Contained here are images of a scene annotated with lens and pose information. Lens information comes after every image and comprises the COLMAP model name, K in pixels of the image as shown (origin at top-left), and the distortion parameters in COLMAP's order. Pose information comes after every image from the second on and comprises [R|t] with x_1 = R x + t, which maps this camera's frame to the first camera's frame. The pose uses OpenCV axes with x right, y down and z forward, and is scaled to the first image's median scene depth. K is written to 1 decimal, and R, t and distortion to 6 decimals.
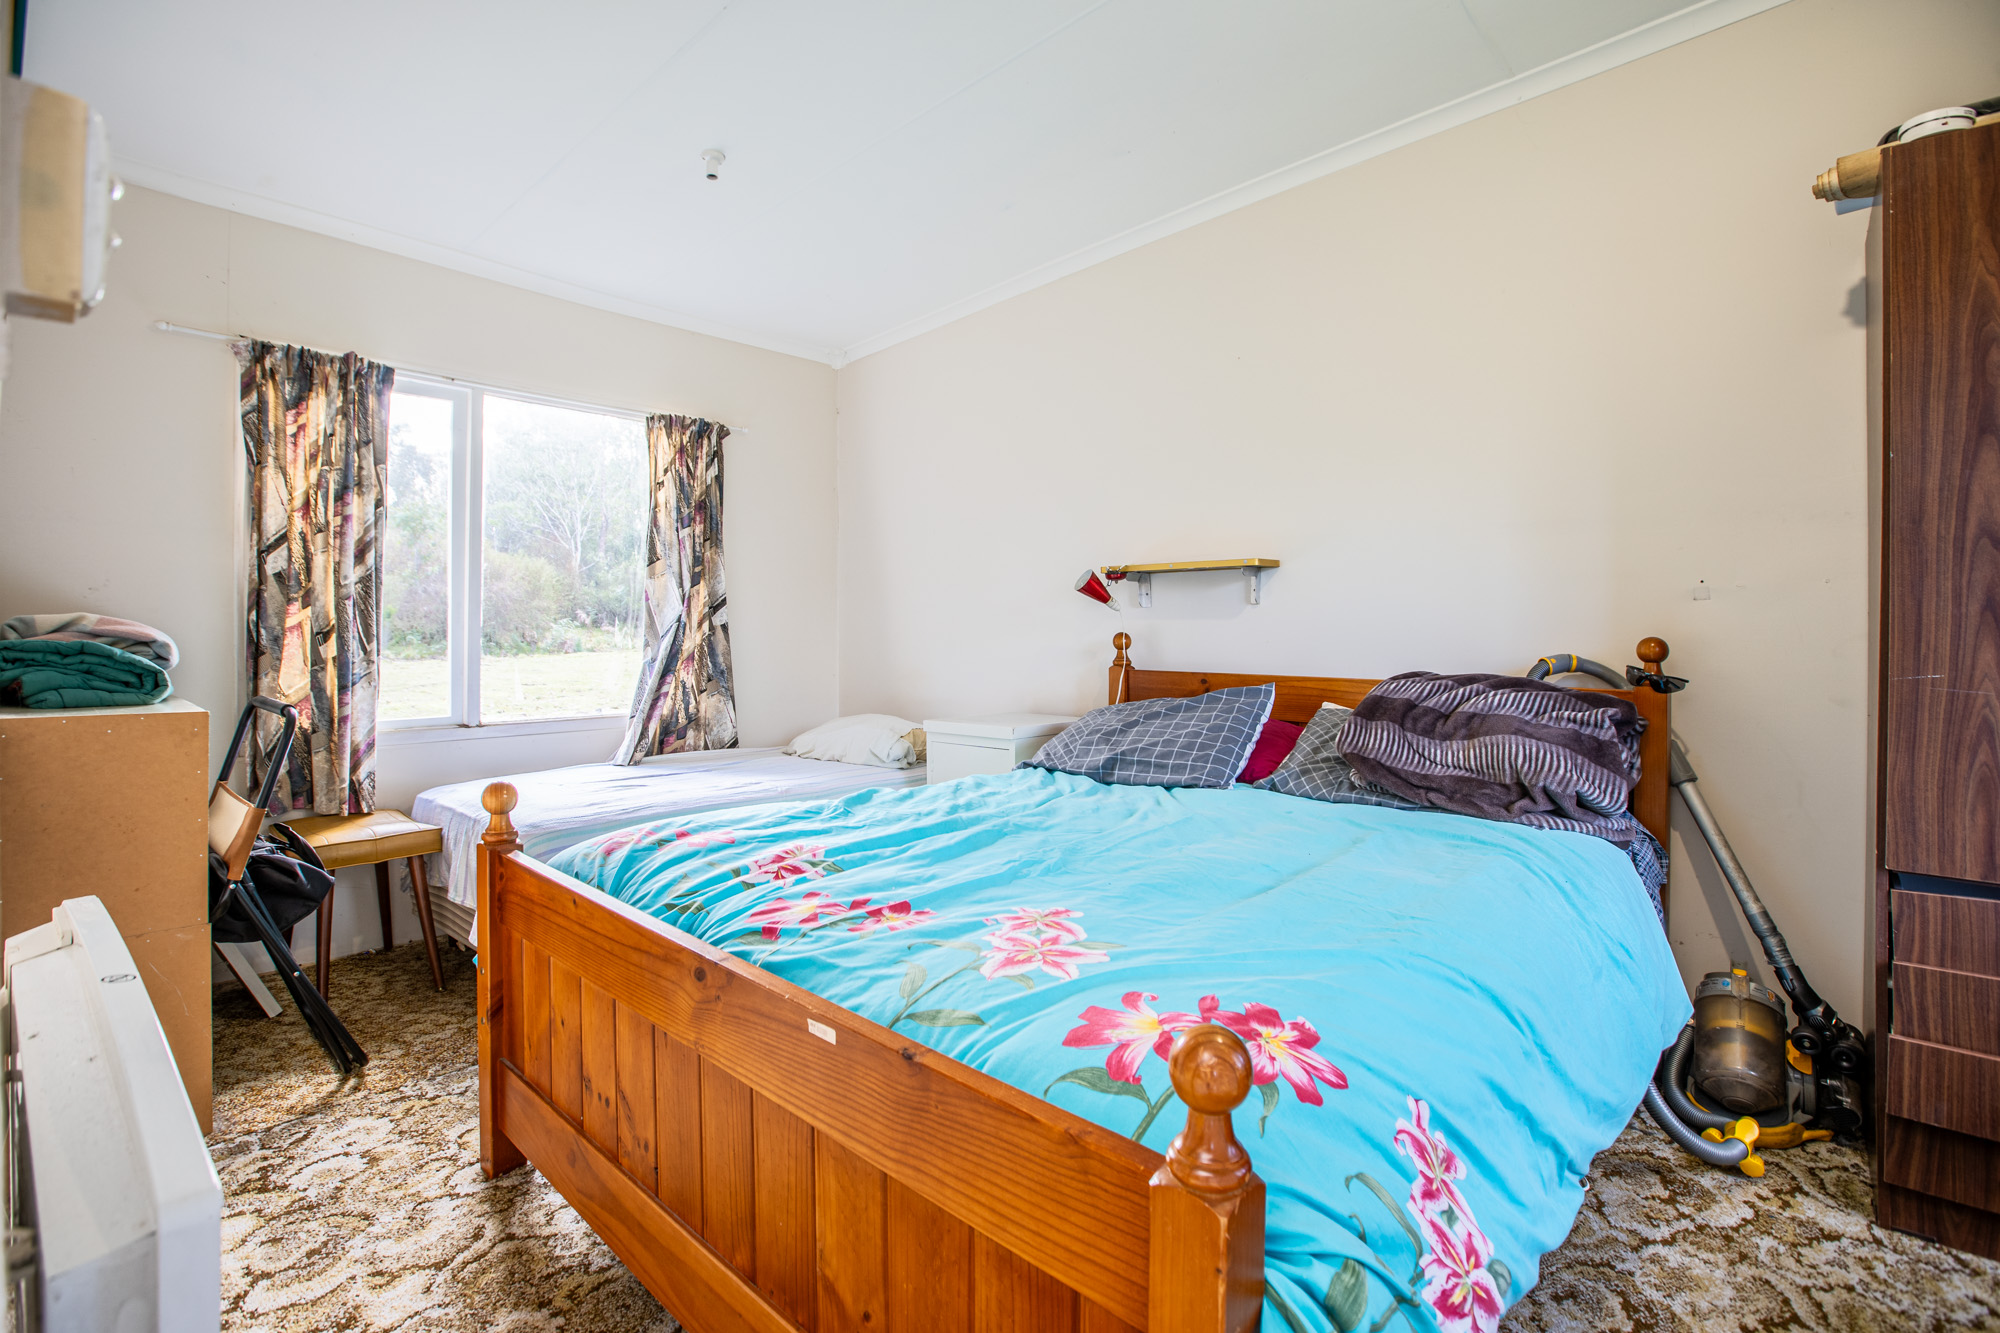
lens RADIAL K [[932.9, 0, 992.5], [0, 932.9, 651.0], [0, 0, 1]] dist [-0.000391, -0.000016]
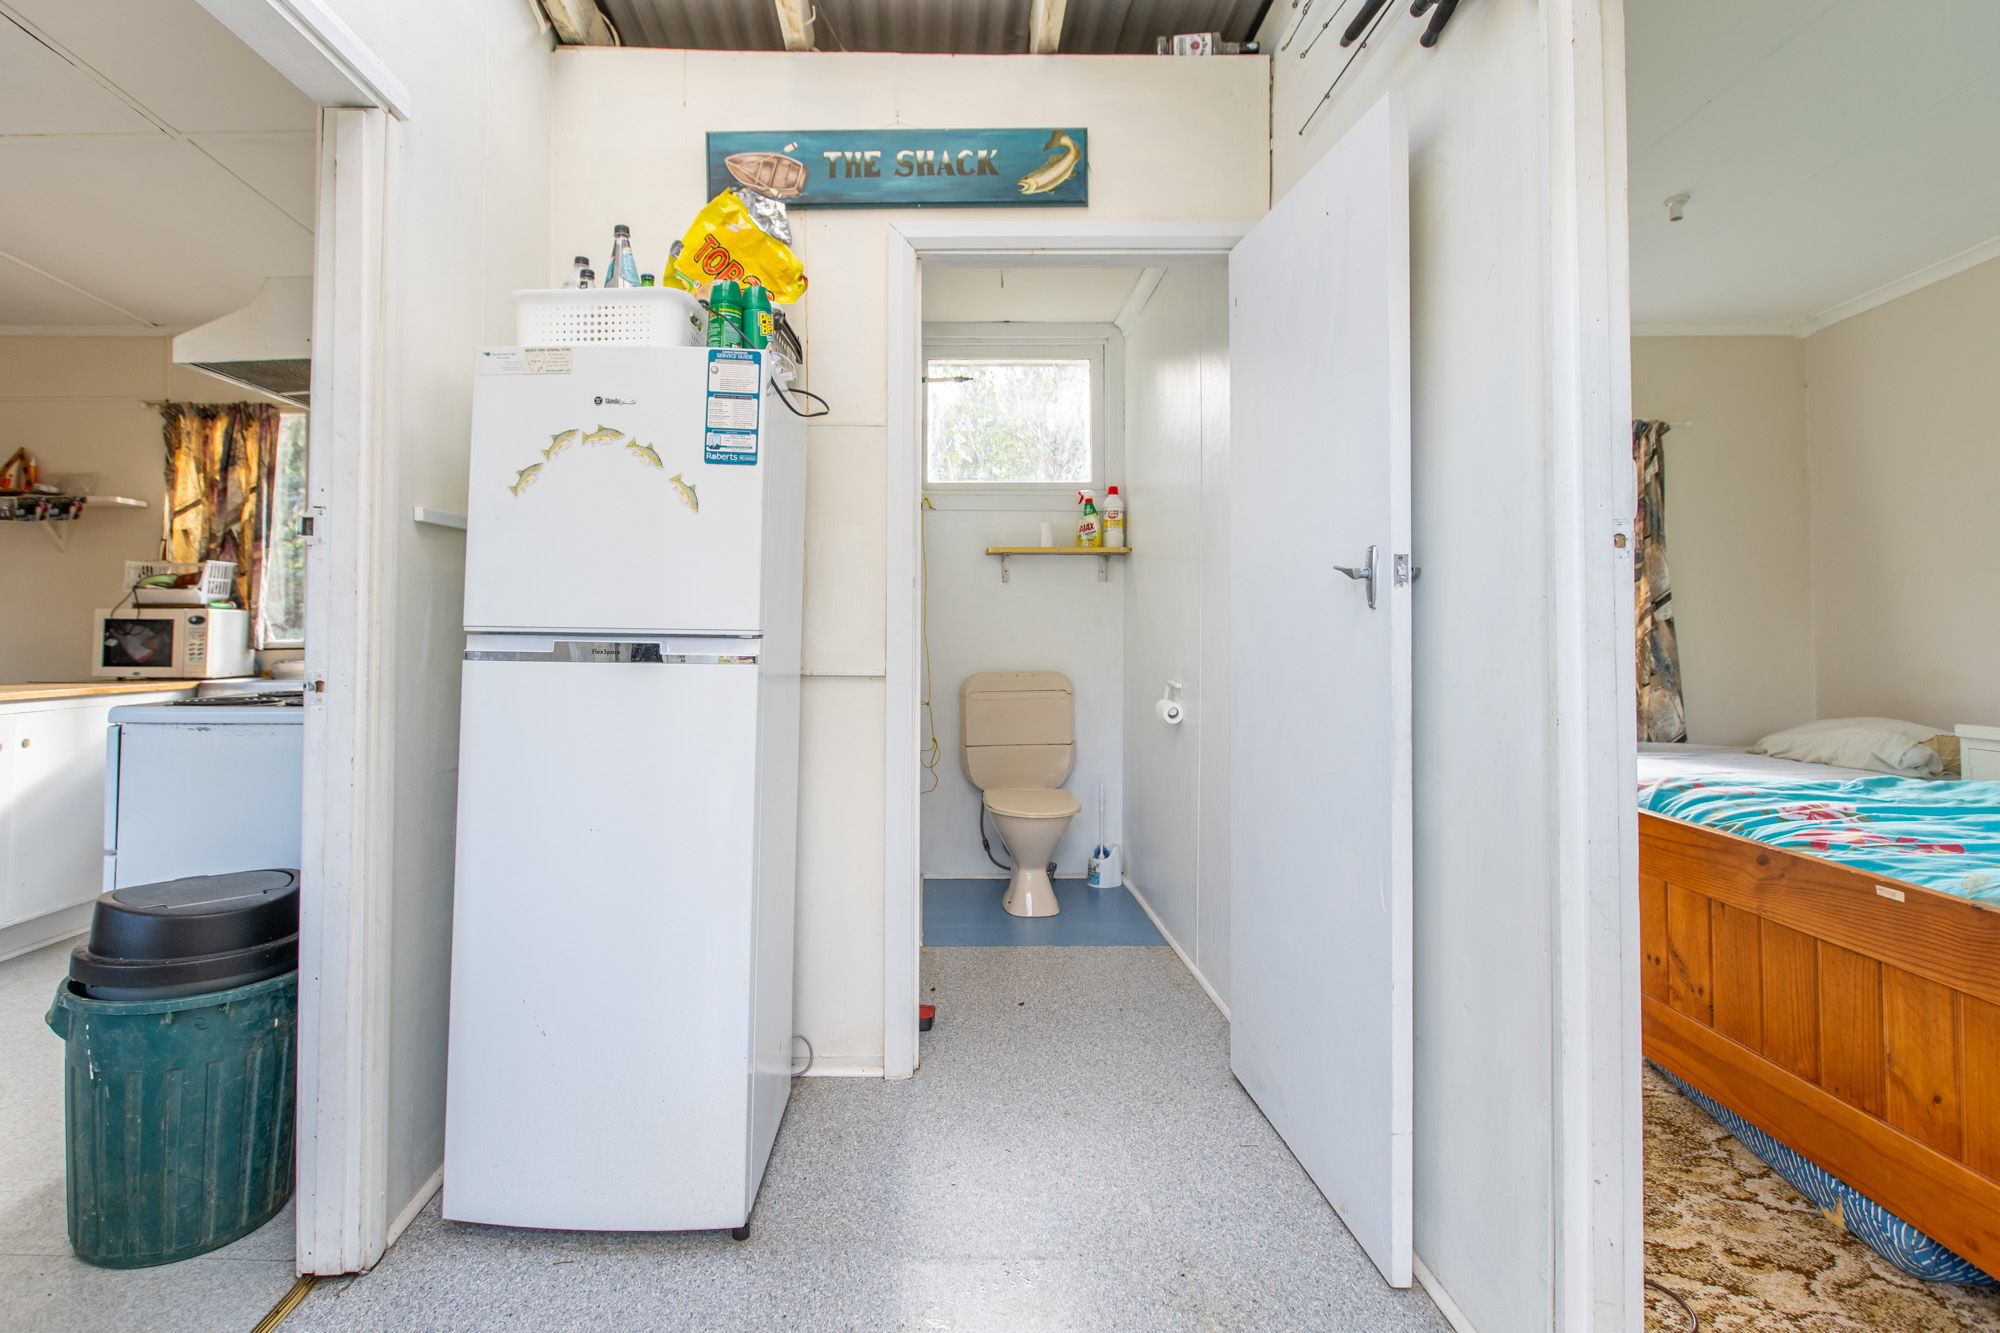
lens RADIAL K [[1019.1, 0, 913.5], [0, 1019.1, 601.3], [0, 0, 1]] dist [-0.002725, -0.001021]
pose [[0.655637, -0.020877, -0.754787, 0.009867], [-0.015339, 0.999043, -0.040957, 0.013427], [0.754920, 0.038431, 0.654690, -0.469782]]
